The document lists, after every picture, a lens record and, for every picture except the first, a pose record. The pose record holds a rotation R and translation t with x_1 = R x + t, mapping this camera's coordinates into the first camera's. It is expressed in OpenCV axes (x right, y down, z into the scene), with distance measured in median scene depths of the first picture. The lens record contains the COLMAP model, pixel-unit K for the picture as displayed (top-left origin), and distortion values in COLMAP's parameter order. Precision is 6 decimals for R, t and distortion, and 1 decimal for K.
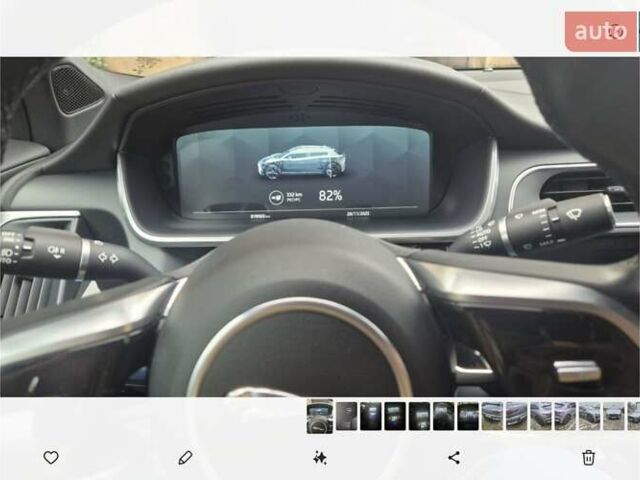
lens RADIAL K [[414.6, 0, 320.0], [0, 414.6, 240.0], [0, 0, 1]] dist [0.007115, -0.004383]
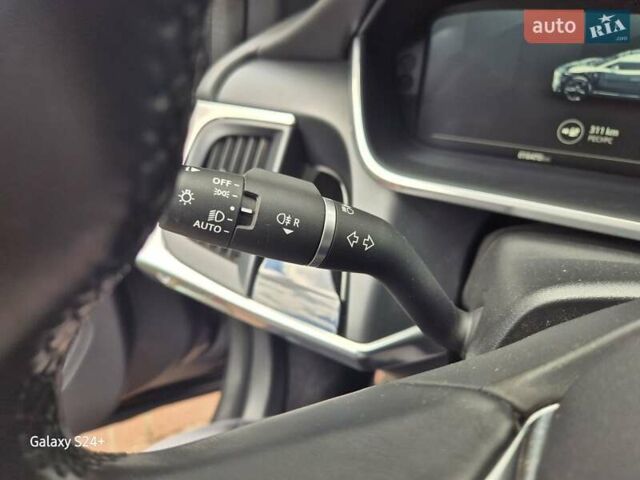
lens RADIAL K [[440.1, 0, 320.0], [0, 440.1, 240.0], [0, 0, 1]] dist [0.007153, -0.039456]
pose [[0.912562, 0.232570, -0.336366, -0.193609], [-0.152027, 0.956521, 0.248907, -0.054217], [0.379630, -0.176006, 0.908242, 0.232554]]
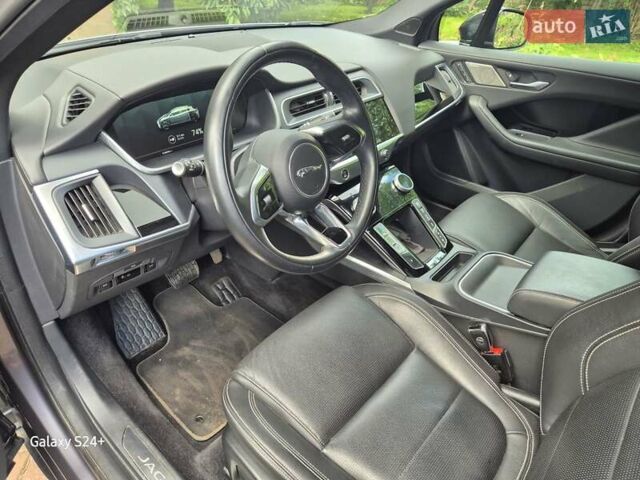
lens RADIAL K [[414.6, 0, 320.0], [0, 414.6, 240.0], [0, 0, 1]] dist [0.007115, -0.004383]
pose [[0.663075, -0.385811, 0.641468, -1.013321], [0.284347, 0.922530, 0.260931, 0.011059], [-0.692443, 0.009382, 0.721411, -0.733028]]
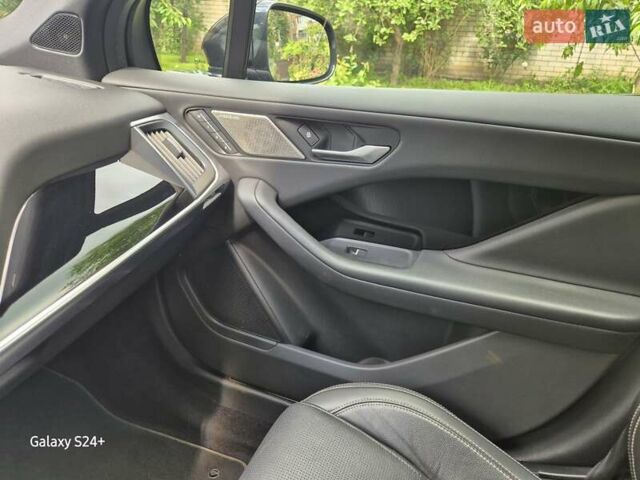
lens RADIAL K [[414.6, 0, 320.0], [0, 414.6, 240.0], [0, 0, 1]] dist [0.007115, -0.004383]
pose [[0.360779, -0.394557, 0.845082, 1.062258], [0.353577, 0.896330, 0.267536, 0.049113], [-0.863031, 0.202280, 0.462883, -0.105008]]
